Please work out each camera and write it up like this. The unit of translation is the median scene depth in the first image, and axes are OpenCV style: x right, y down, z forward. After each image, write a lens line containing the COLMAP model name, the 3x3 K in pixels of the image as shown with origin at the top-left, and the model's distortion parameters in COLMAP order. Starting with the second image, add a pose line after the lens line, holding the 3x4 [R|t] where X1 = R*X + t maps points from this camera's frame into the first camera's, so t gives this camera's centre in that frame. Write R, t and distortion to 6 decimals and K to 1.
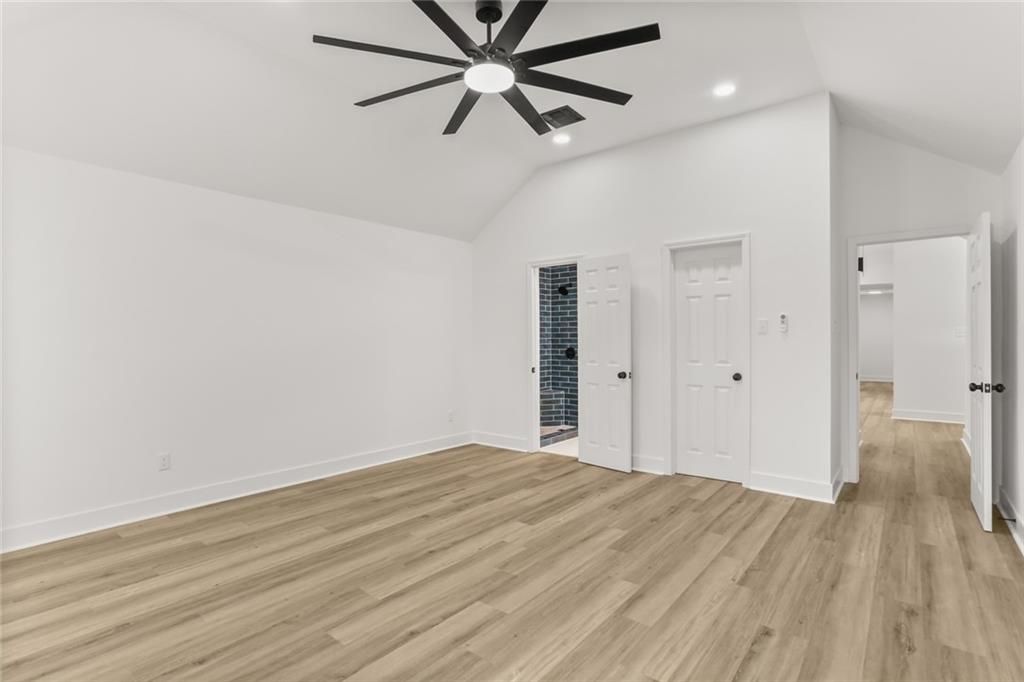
lens RADIAL K [[490.3, 0, 513.0], [0, 490.3, 342.5], [0, 0, 1]] dist [-0.021261, -0.000188]
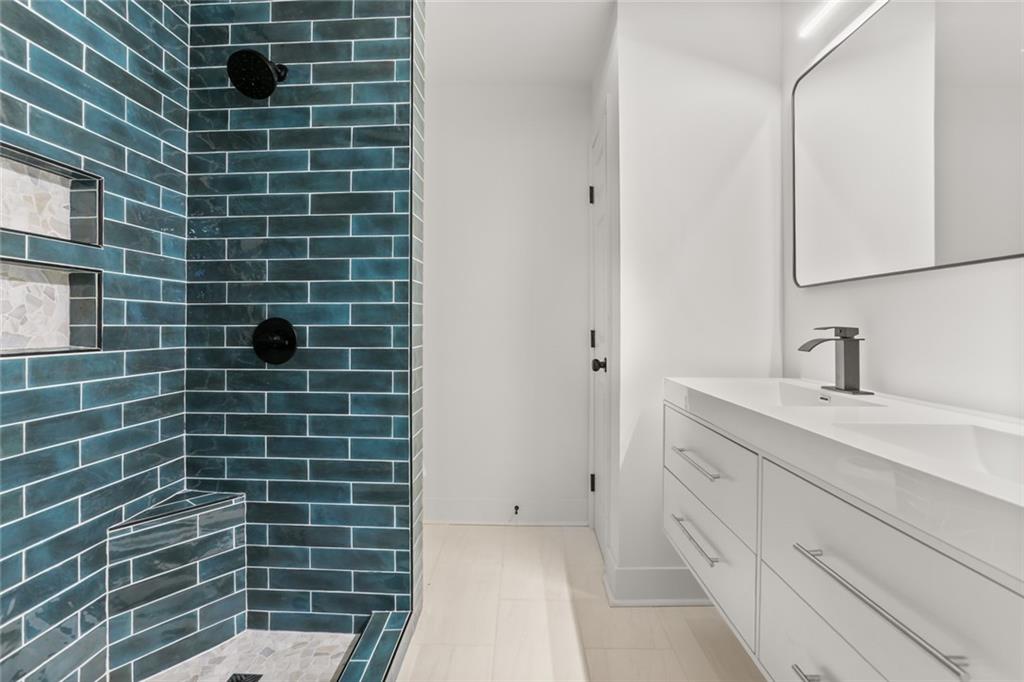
lens RADIAL K [[490.3, 0, 503.9], [0, 490.3, 323.8], [0, 0, 1]] dist [-0.021261, -0.000188]
pose [[0.799785, 0.008711, 0.600223, 0.059881], [-0.005788, 0.999960, -0.006800, 0.013575], [-0.600258, 0.001964, 0.799804, 0.718353]]
